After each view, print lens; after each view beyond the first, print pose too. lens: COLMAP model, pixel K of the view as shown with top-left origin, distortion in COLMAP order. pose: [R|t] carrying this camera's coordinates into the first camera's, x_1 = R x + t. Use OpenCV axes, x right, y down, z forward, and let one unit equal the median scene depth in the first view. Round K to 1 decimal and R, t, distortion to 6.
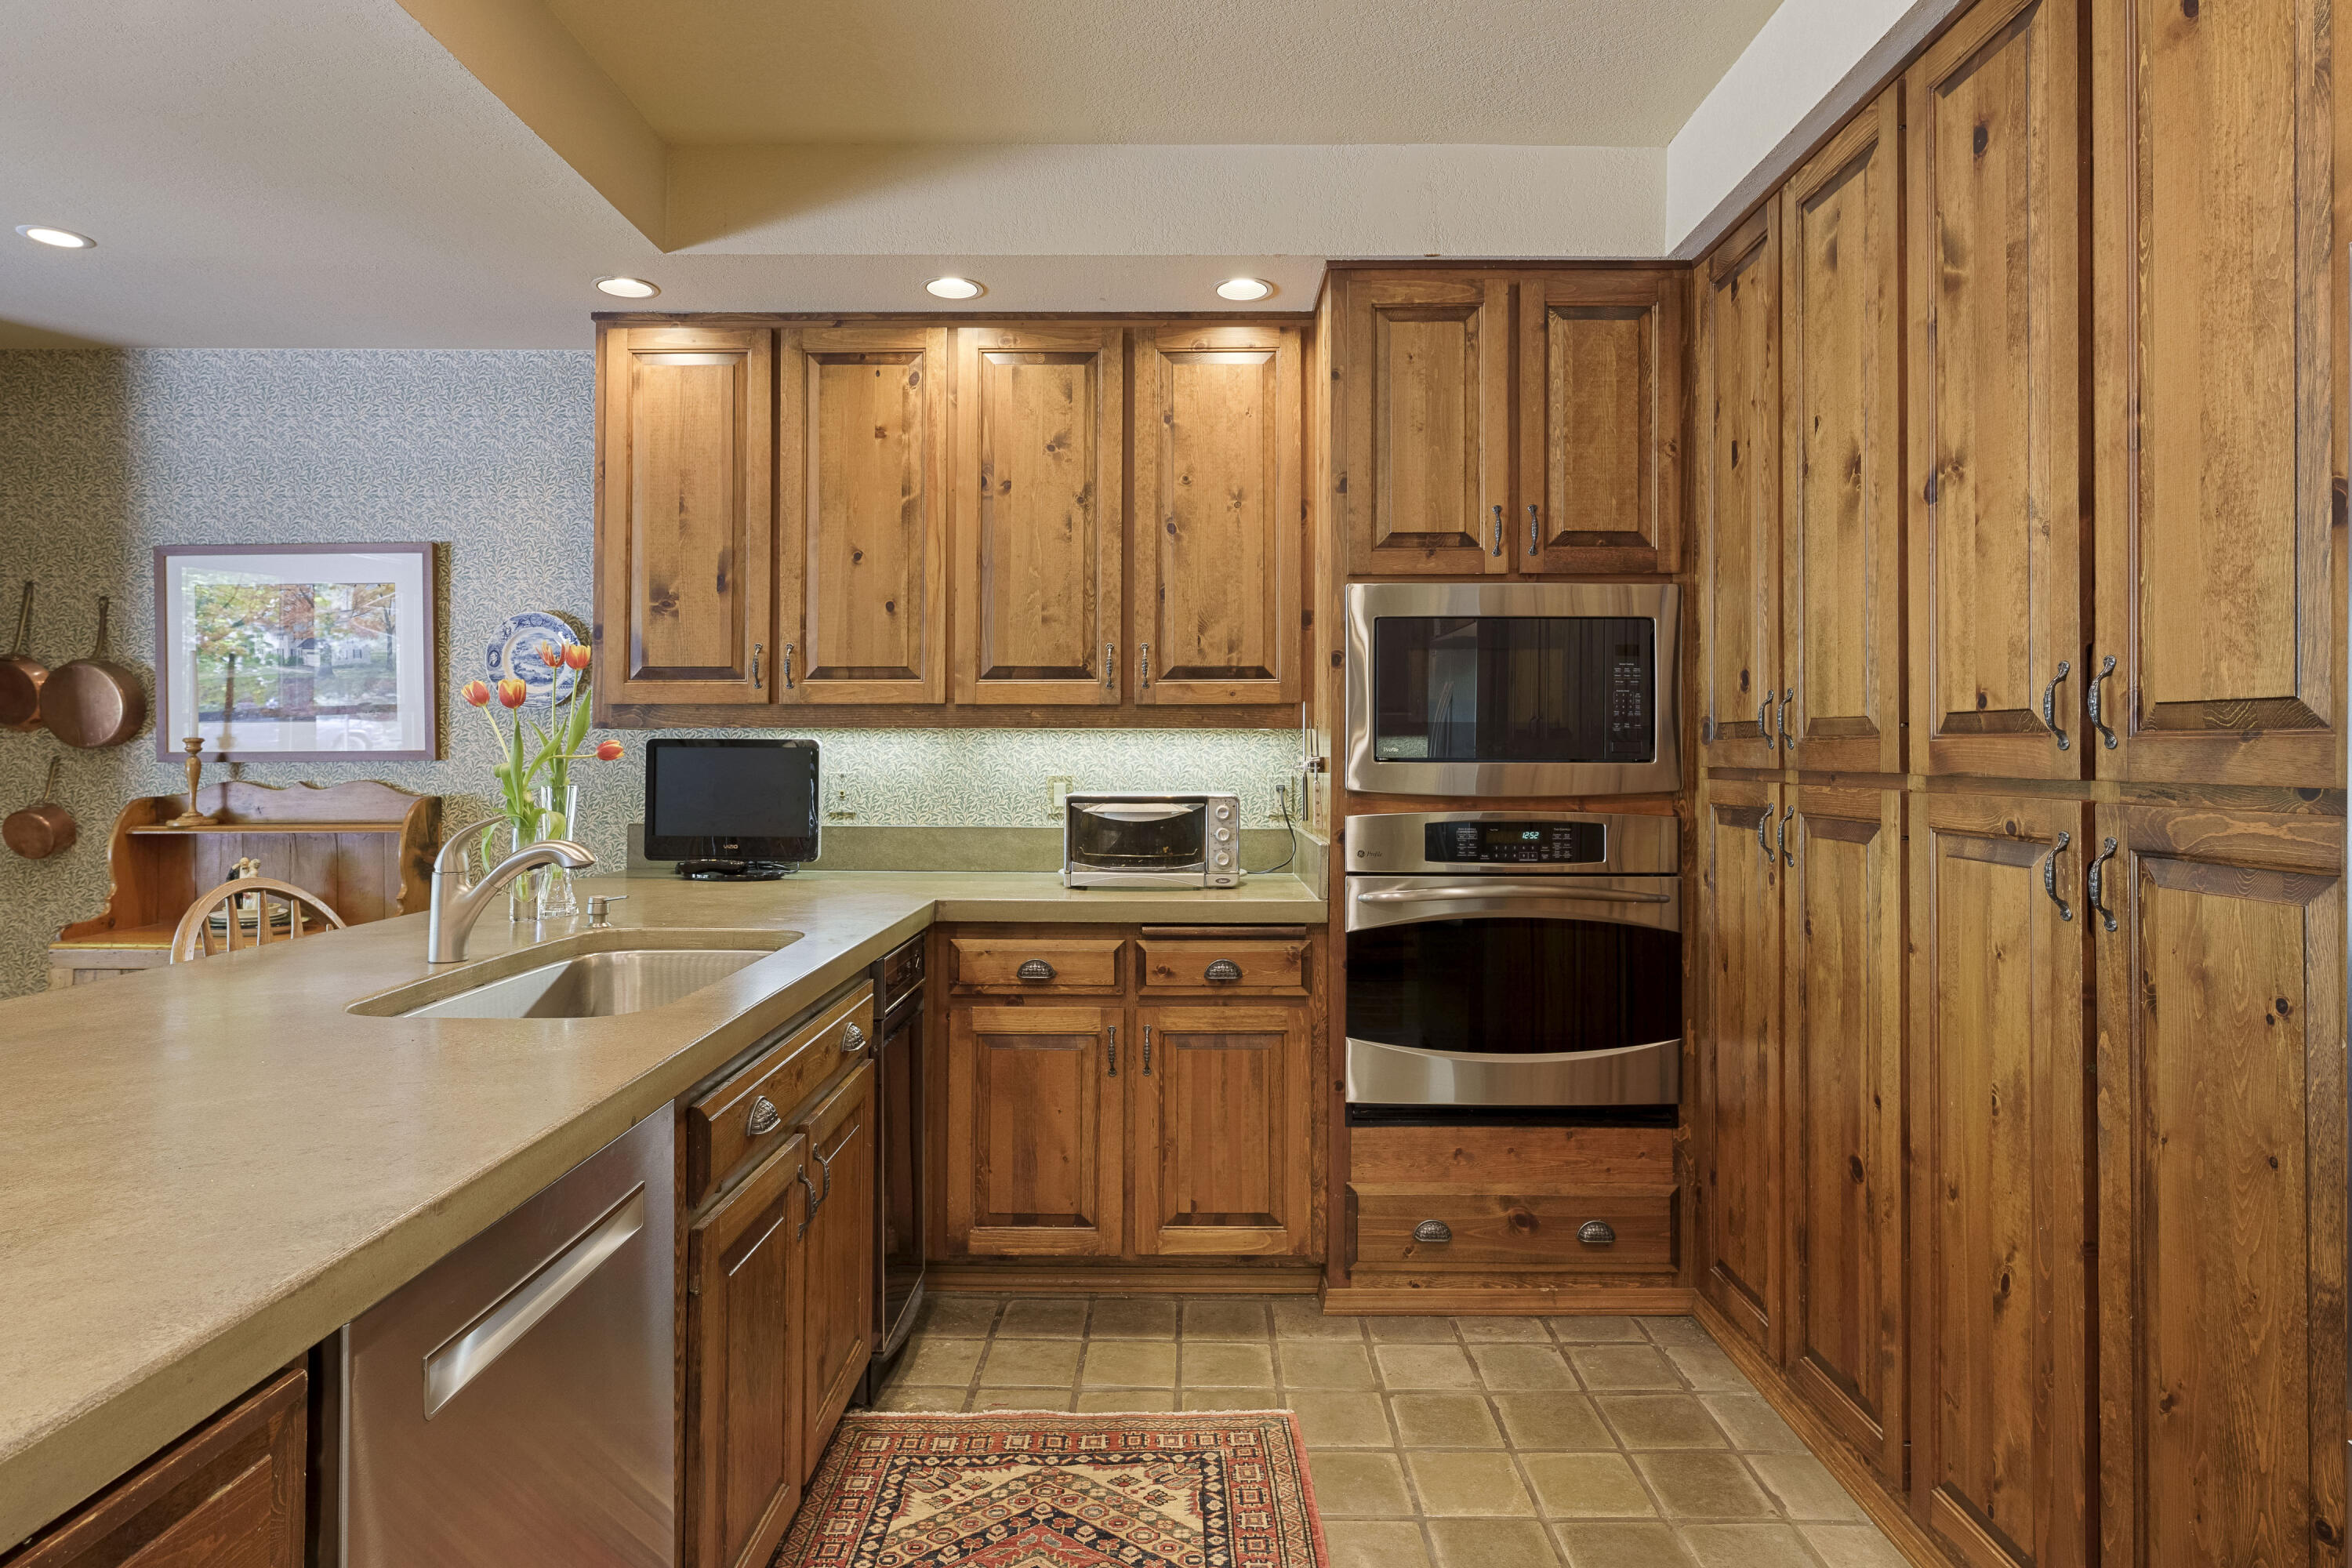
lens RADIAL K [[1244.7, 0, 1178.8], [0, 1244.7, 731.9], [0, 0, 1]] dist [-0.003958, 0.001322]
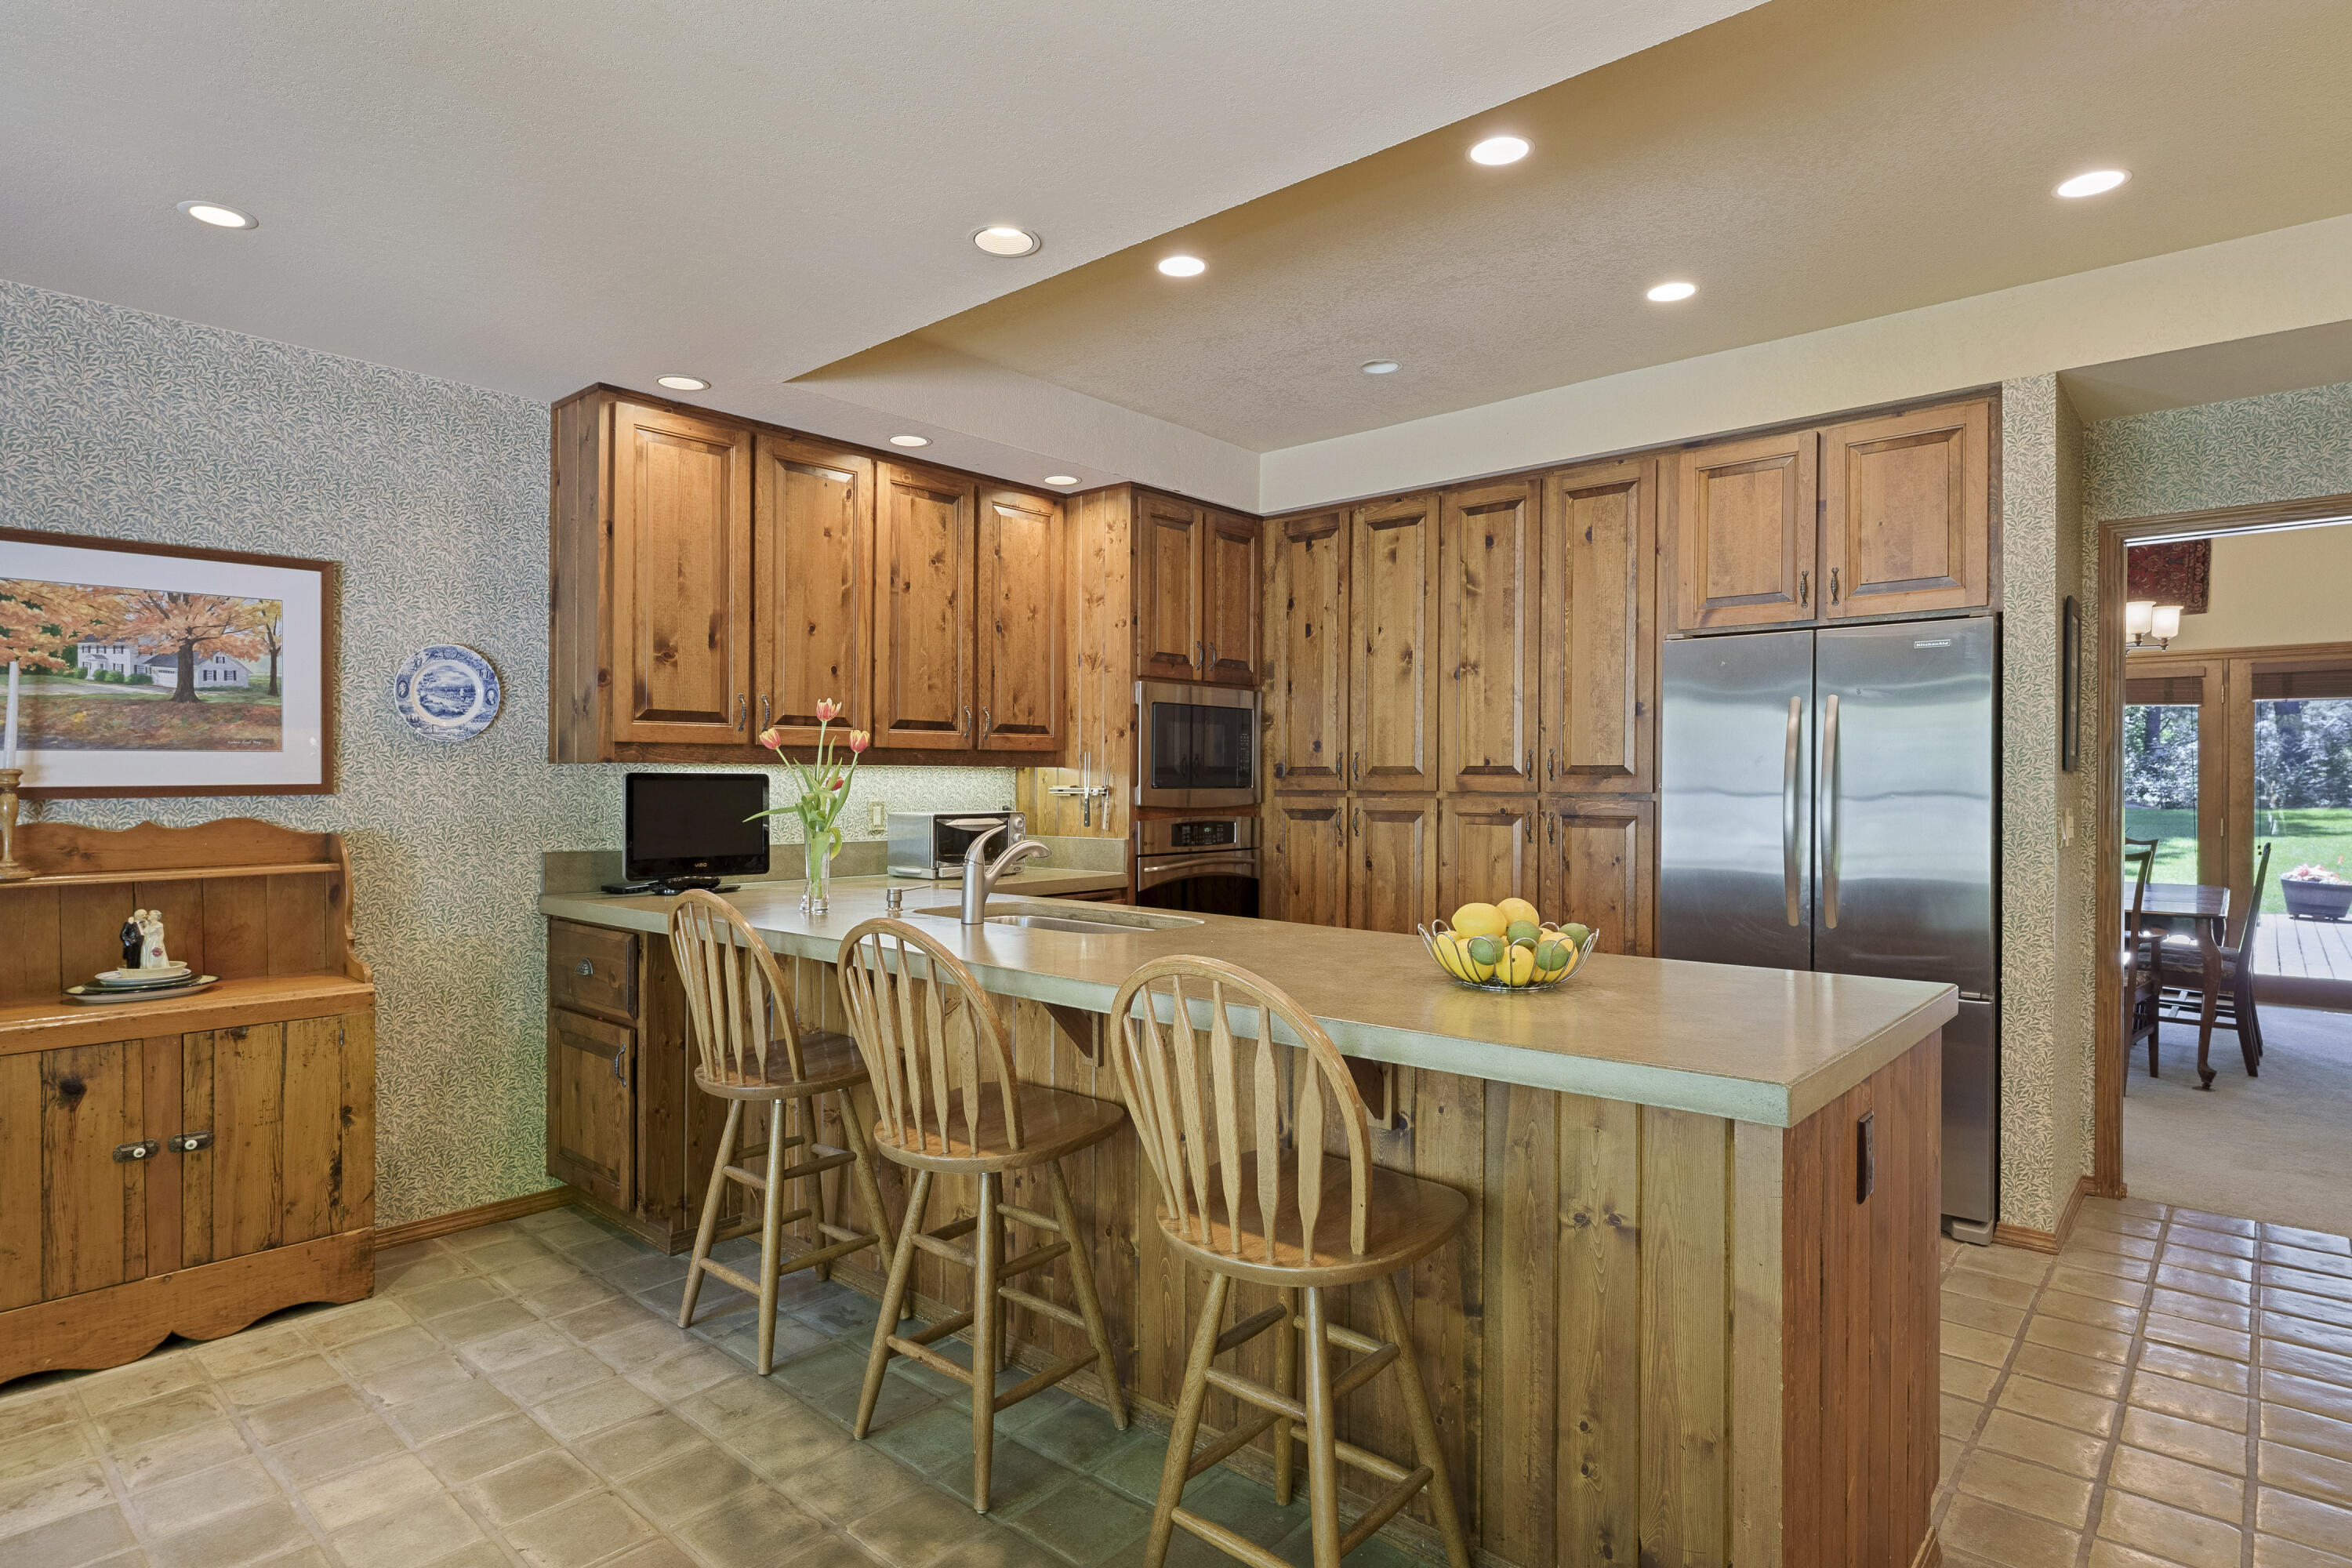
lens RADIAL K [[1244.7, 0, 1174.9], [0, 1244.7, 788.1], [0, 0, 1]] dist [-0.003958, 0.001322]
pose [[0.649663, -0.006376, 0.760196, -1.071691], [-0.010331, 0.999798, 0.017215, -0.005602], [-0.760152, -0.019037, 0.649466, -0.109538]]
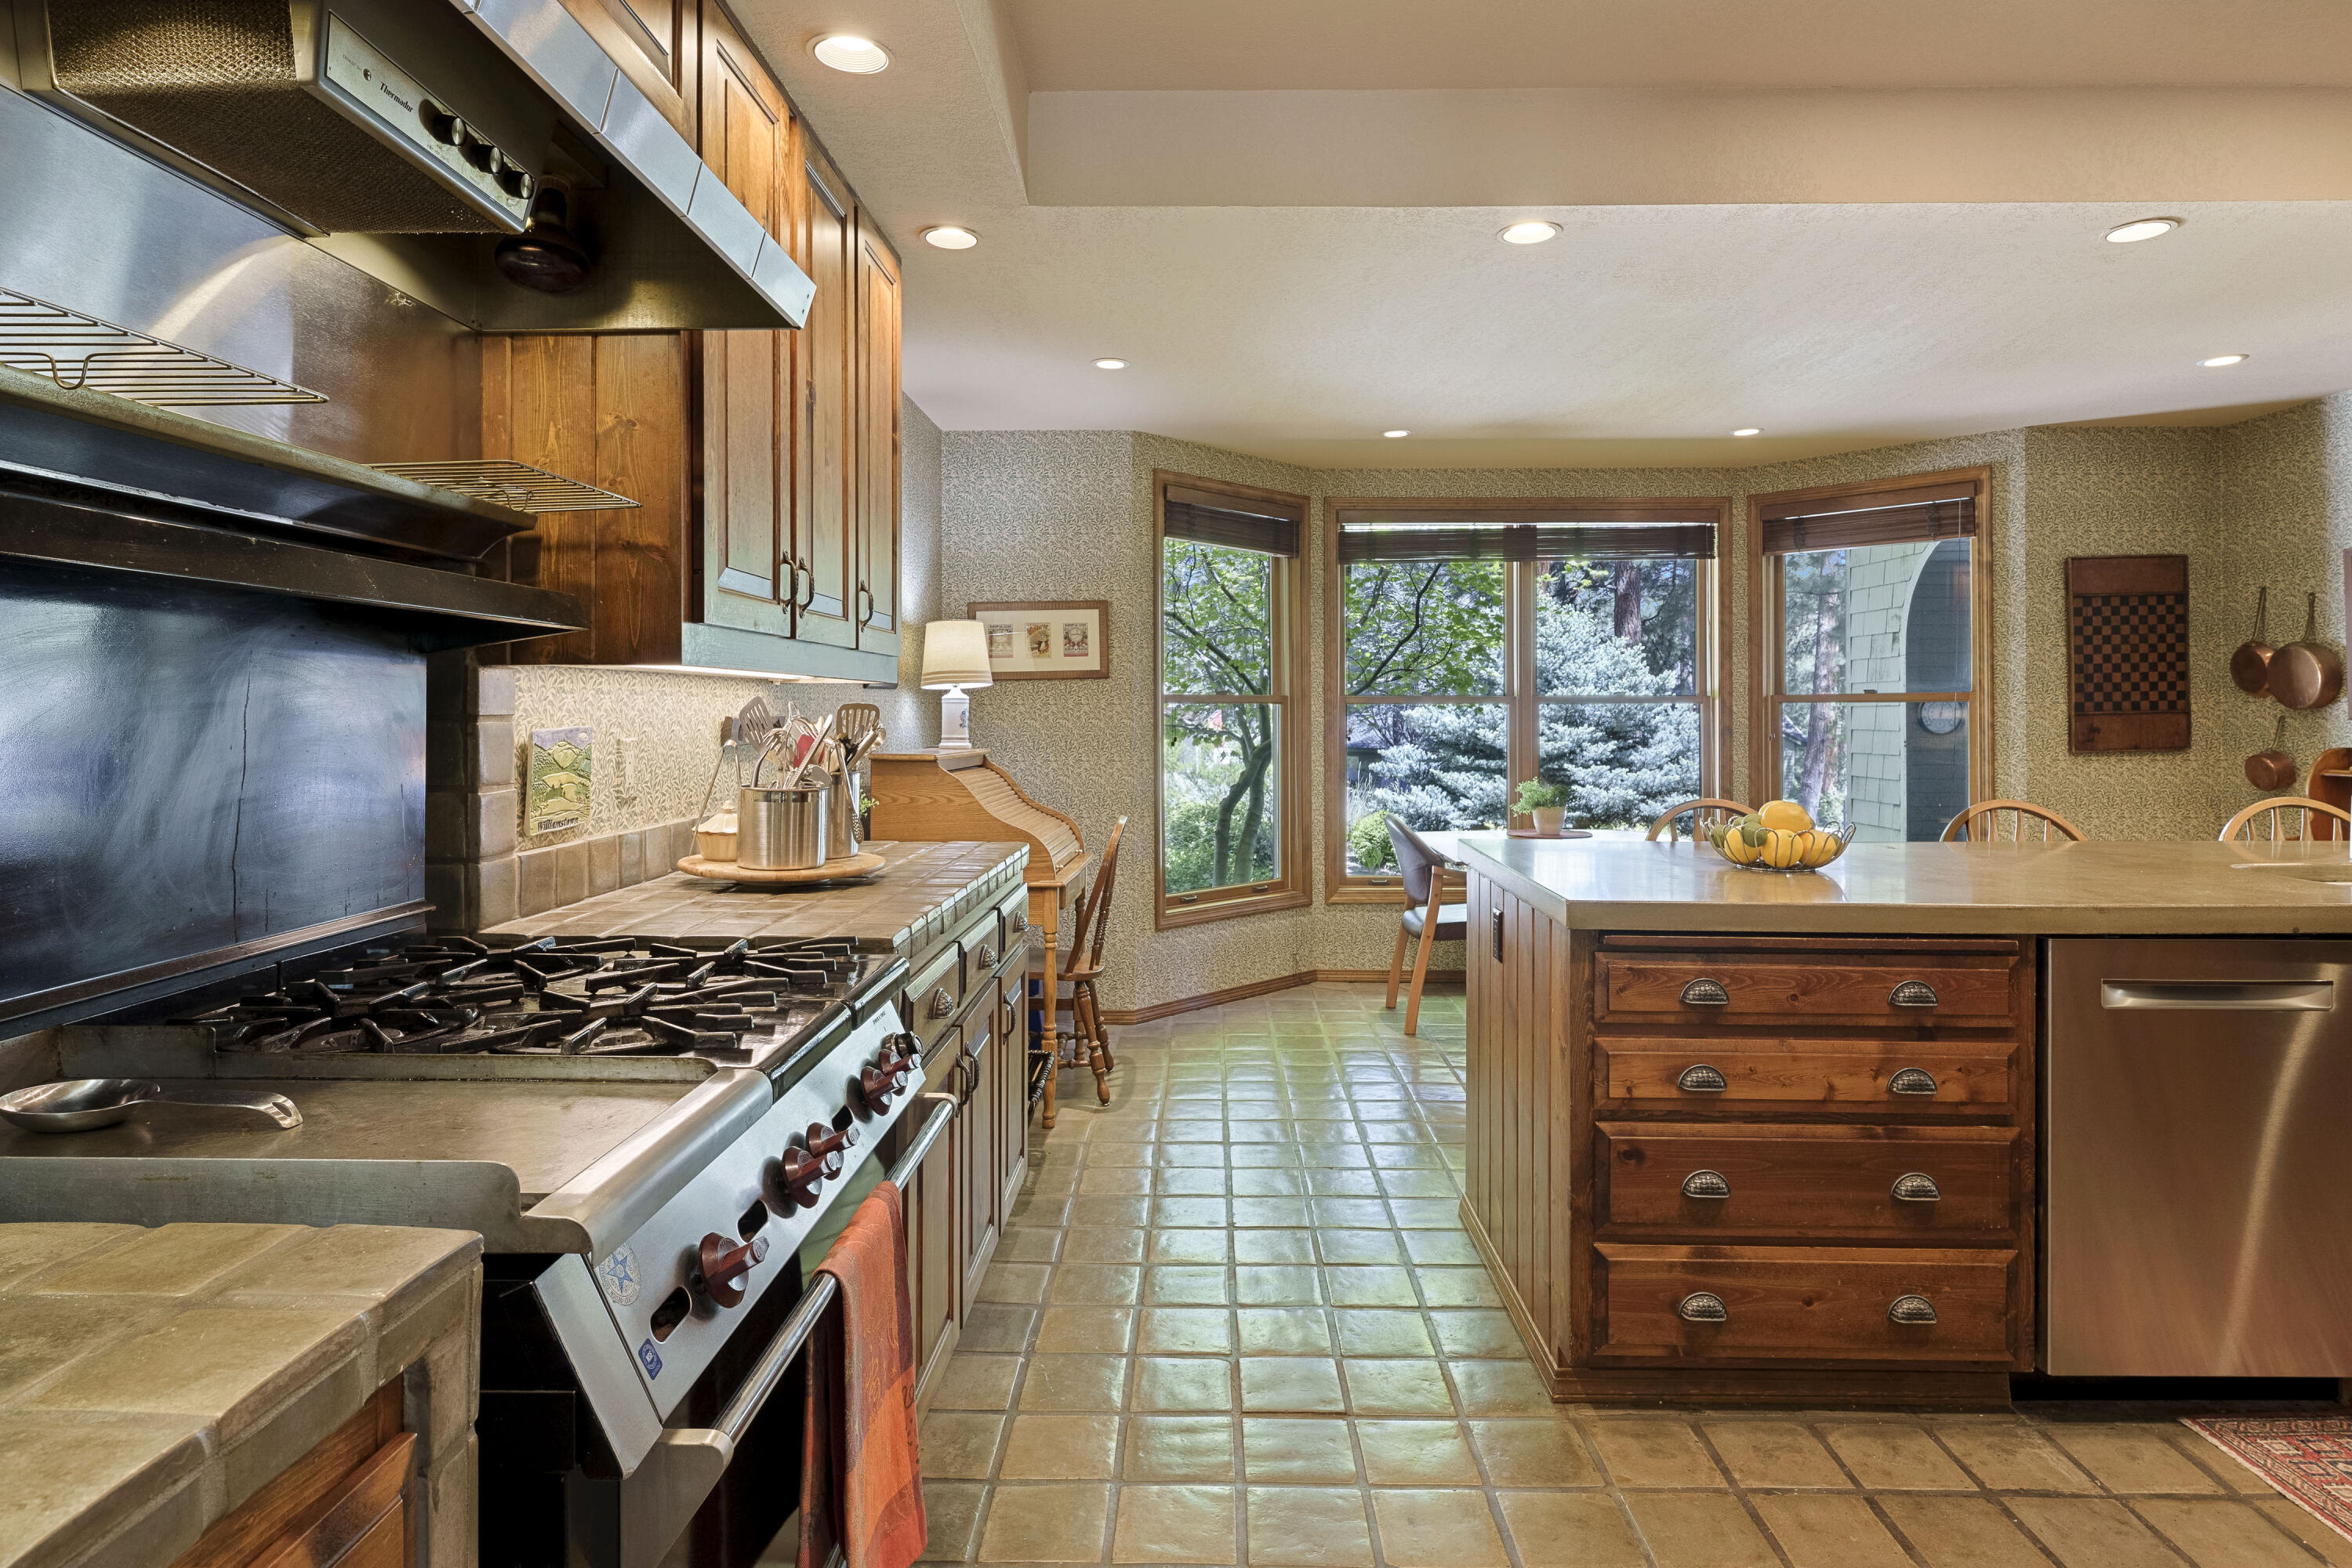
lens RADIAL K [[1244.7, 0, 1193.5], [0, 1244.7, 713.0], [0, 0, 1]] dist [-0.003958, 0.001322]
pose [[-0.003907, -0.001487, -0.999991, 0.426951], [0.015703, 0.999876, -0.001548, 0.000356], [0.999869, -0.015708, -0.003883, -0.162419]]
